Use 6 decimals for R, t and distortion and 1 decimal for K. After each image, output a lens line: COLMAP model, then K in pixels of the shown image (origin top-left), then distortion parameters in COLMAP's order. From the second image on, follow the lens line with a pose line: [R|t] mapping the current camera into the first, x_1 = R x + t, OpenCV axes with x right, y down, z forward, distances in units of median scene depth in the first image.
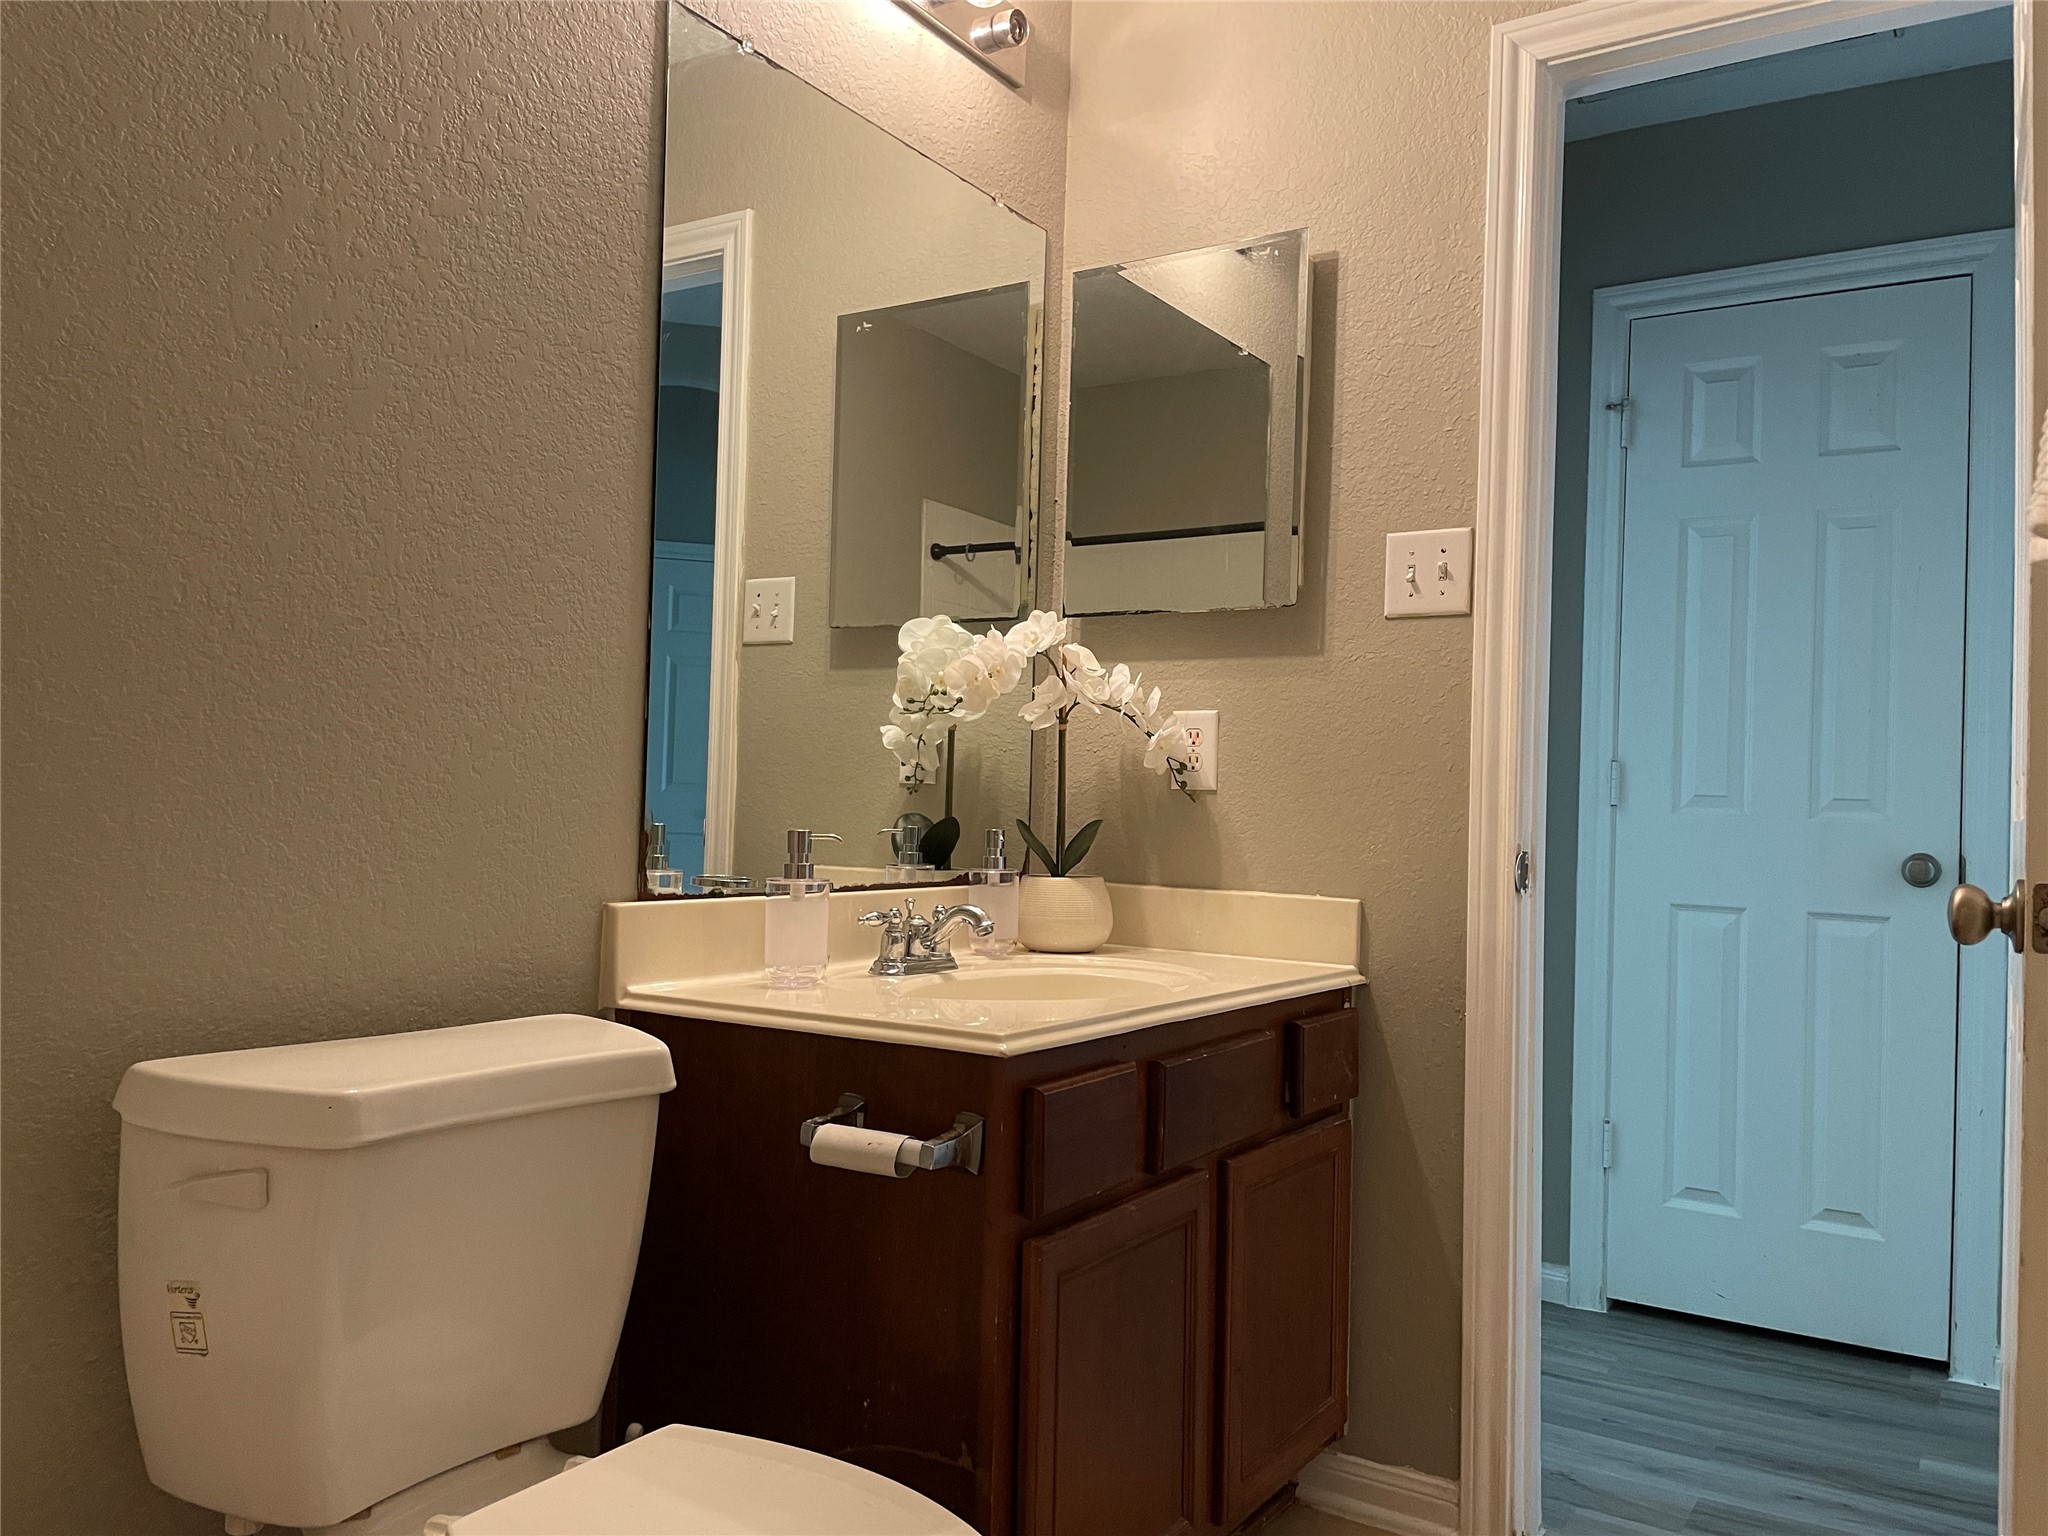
lens RADIAL K [[1562.7, 0, 1027.4], [0, 1562.7, 764.4], [0, 0, 1]] dist [0.129605, -0.156160]
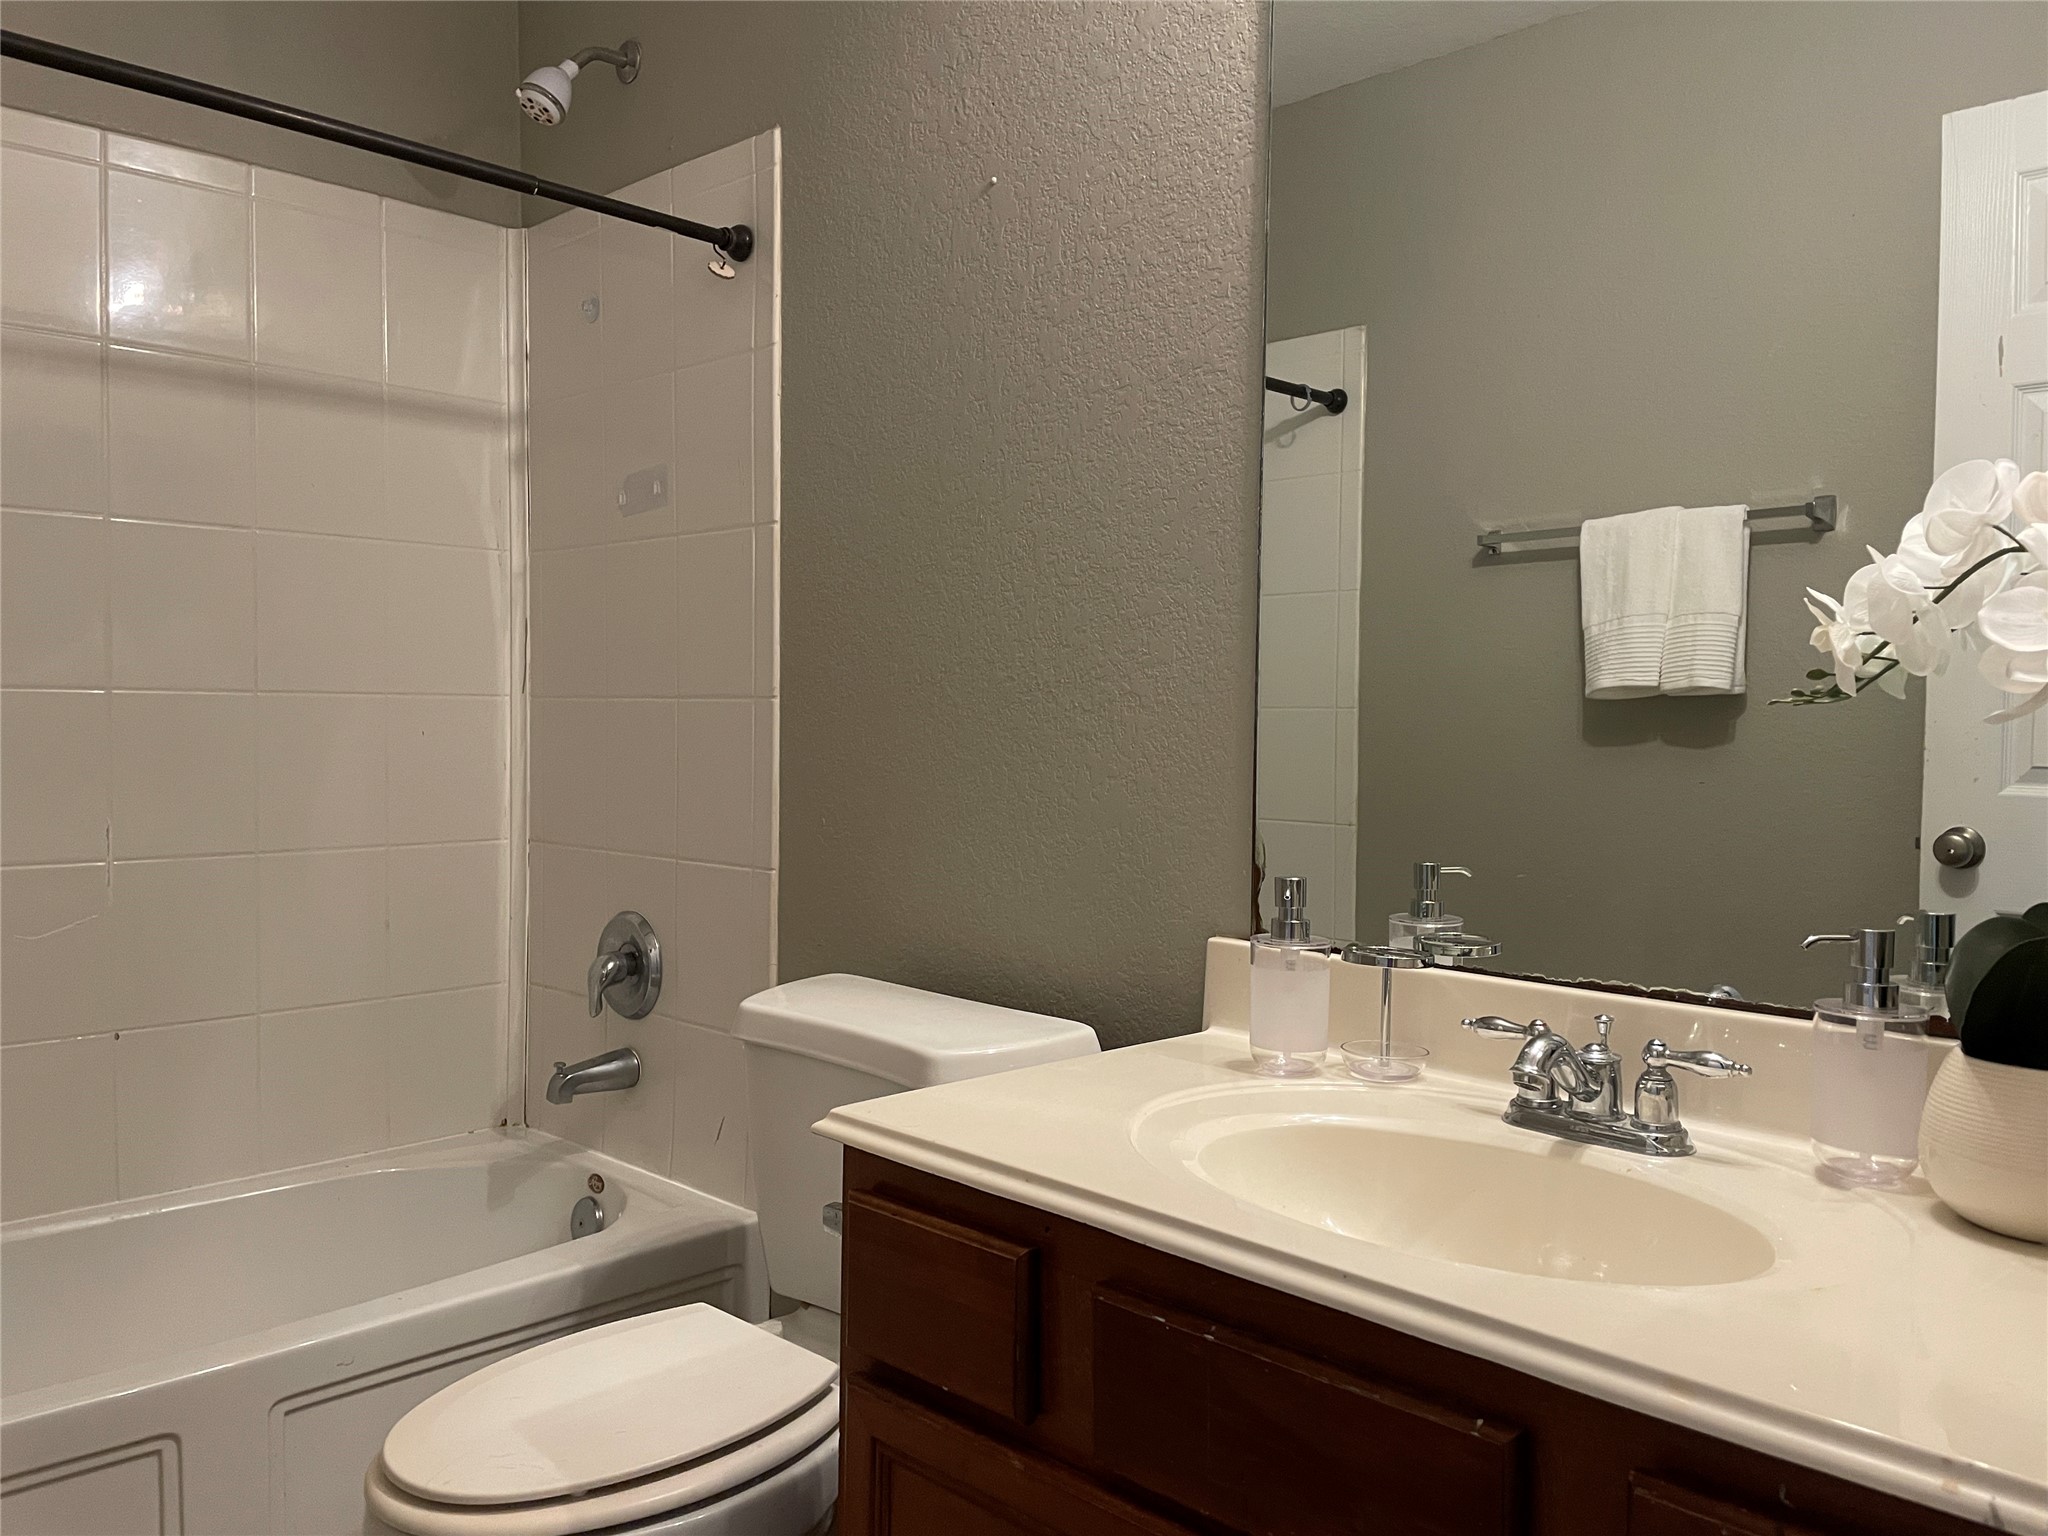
lens RADIAL K [[1562.7, 0, 1027.4], [0, 1562.7, 764.4], [0, 0, 1]] dist [0.129605, -0.156160]
pose [[-0.211829, 0.001430, -0.977306, 0.756709], [0.011459, 0.999934, -0.001020, -0.018147], [0.977240, -0.011415, -0.211831, 1.192806]]
